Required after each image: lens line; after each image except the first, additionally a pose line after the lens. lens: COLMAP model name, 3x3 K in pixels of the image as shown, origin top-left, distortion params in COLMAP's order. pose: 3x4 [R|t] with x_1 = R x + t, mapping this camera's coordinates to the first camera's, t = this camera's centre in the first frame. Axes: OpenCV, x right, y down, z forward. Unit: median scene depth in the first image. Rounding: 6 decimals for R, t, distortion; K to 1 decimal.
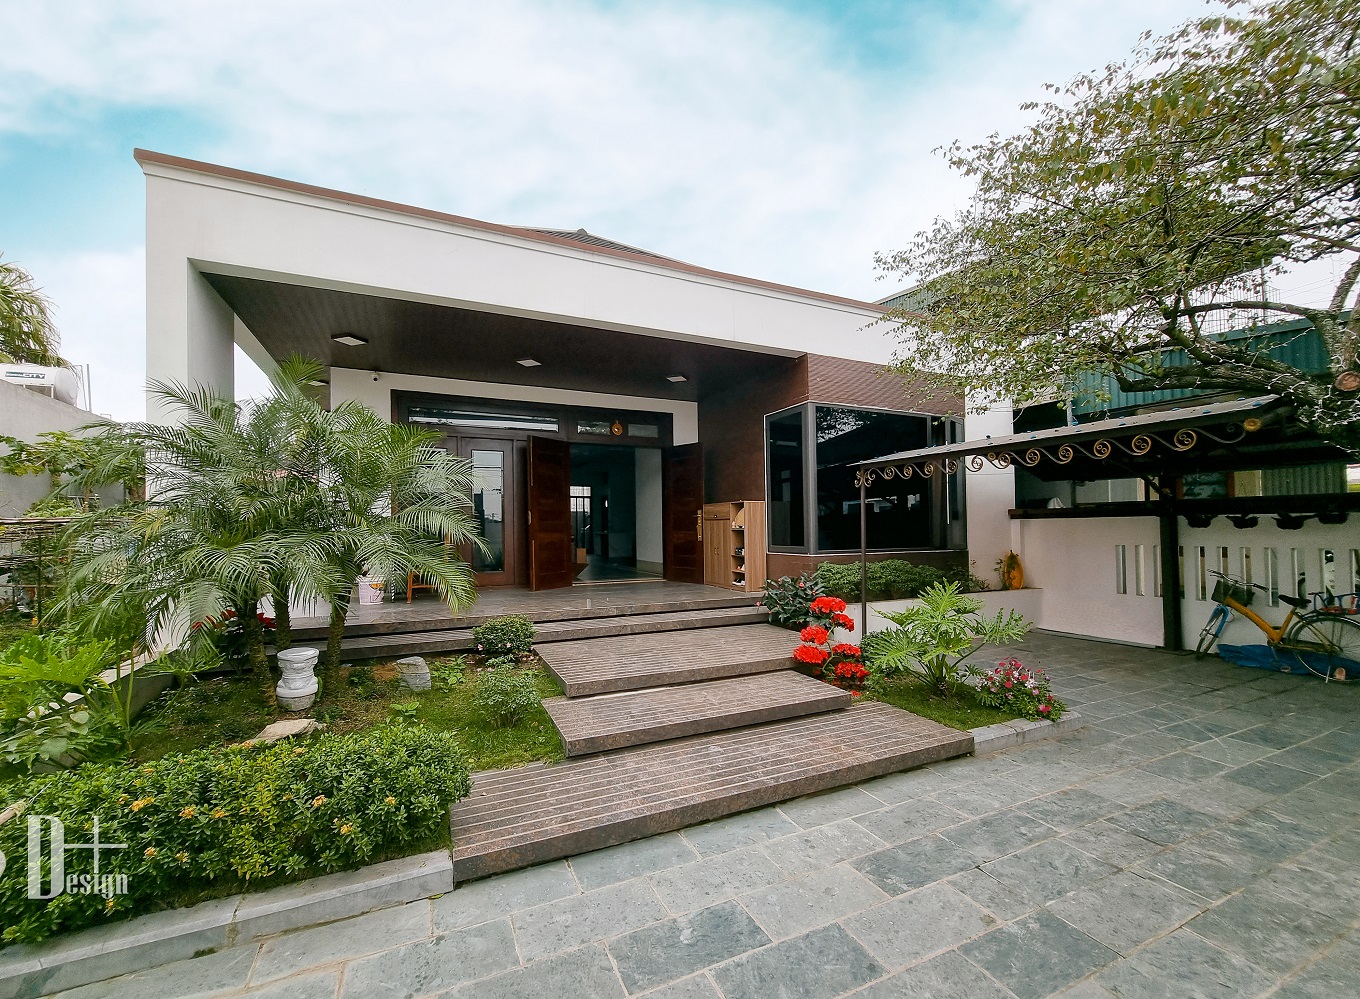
lens RADIAL K [[544.4, 0, 678.9], [0, 544.4, 508.6], [0, 0, 1]] dist [-0.017217, -0.000027]
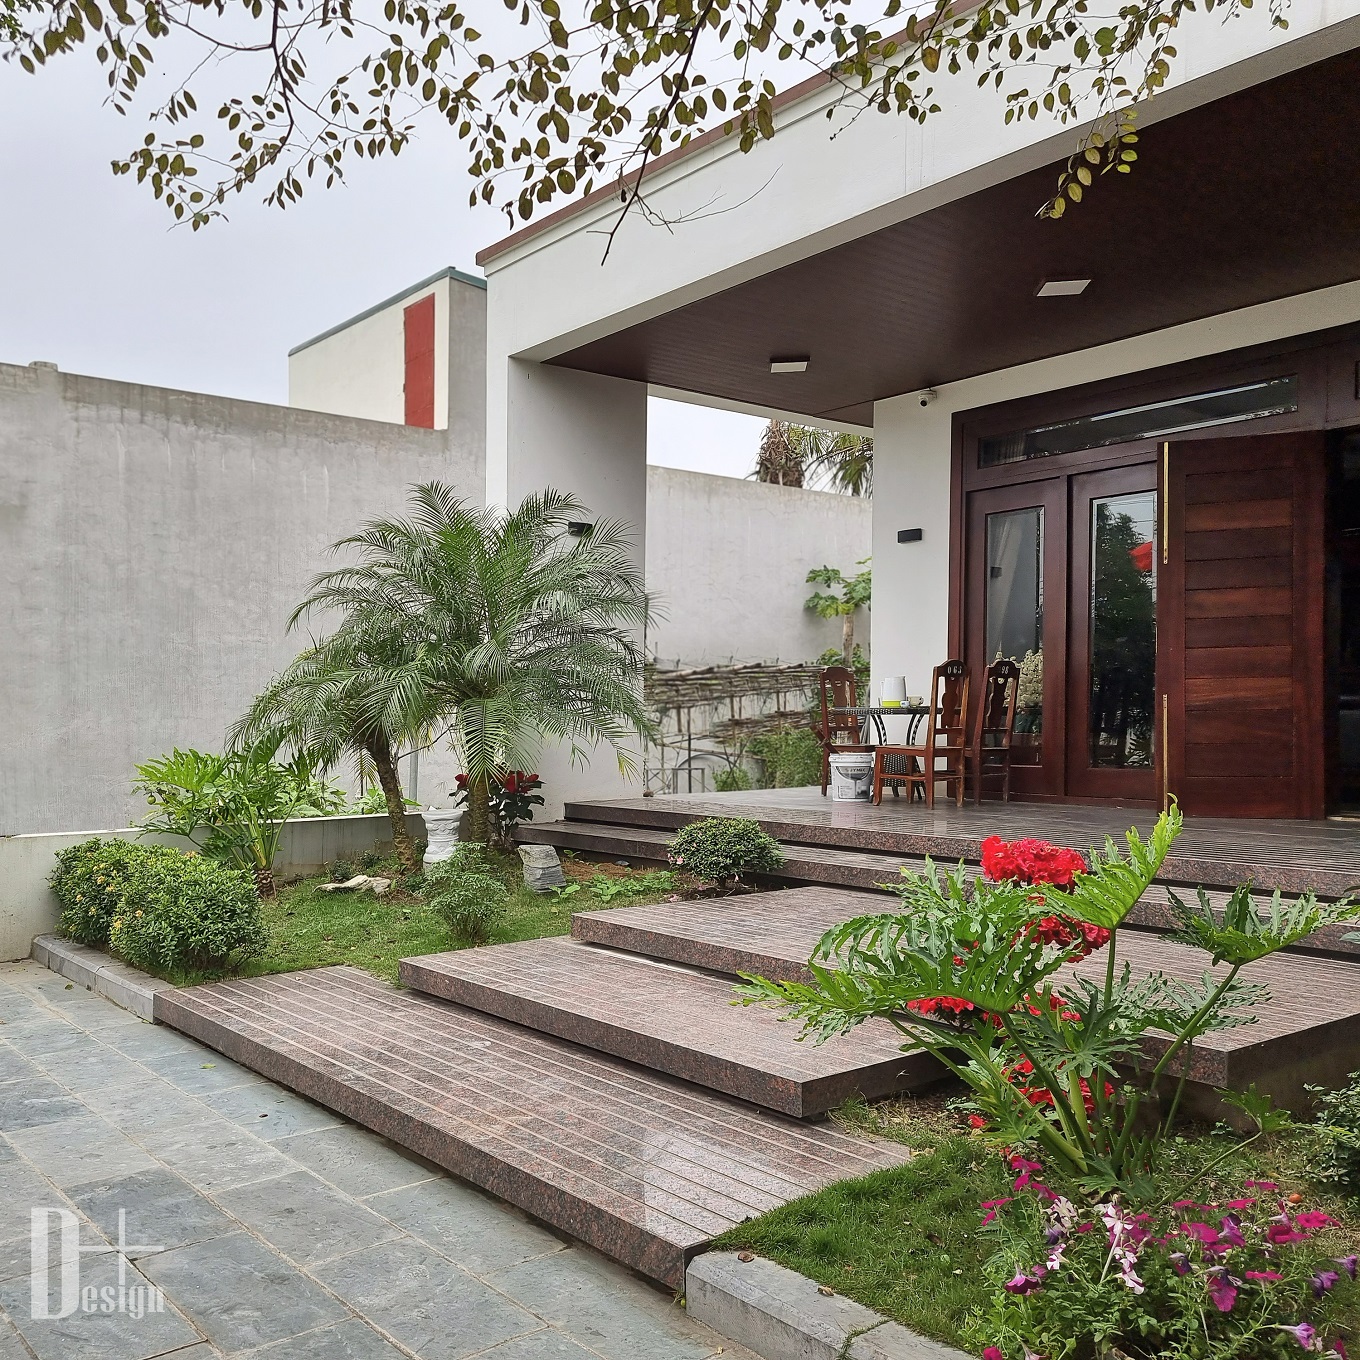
lens RADIAL K [[1341.2, 0, 679.8], [0, 1341.2, 682.0], [0, 0, 1]] dist [0.003253, 0.000000]
pose [[0.270662, -0.016761, -0.962529, 1.578403], [0.016488, 0.999782, -0.012774, 0.125487], [0.962533, -0.012413, 0.270879, 0.959535]]
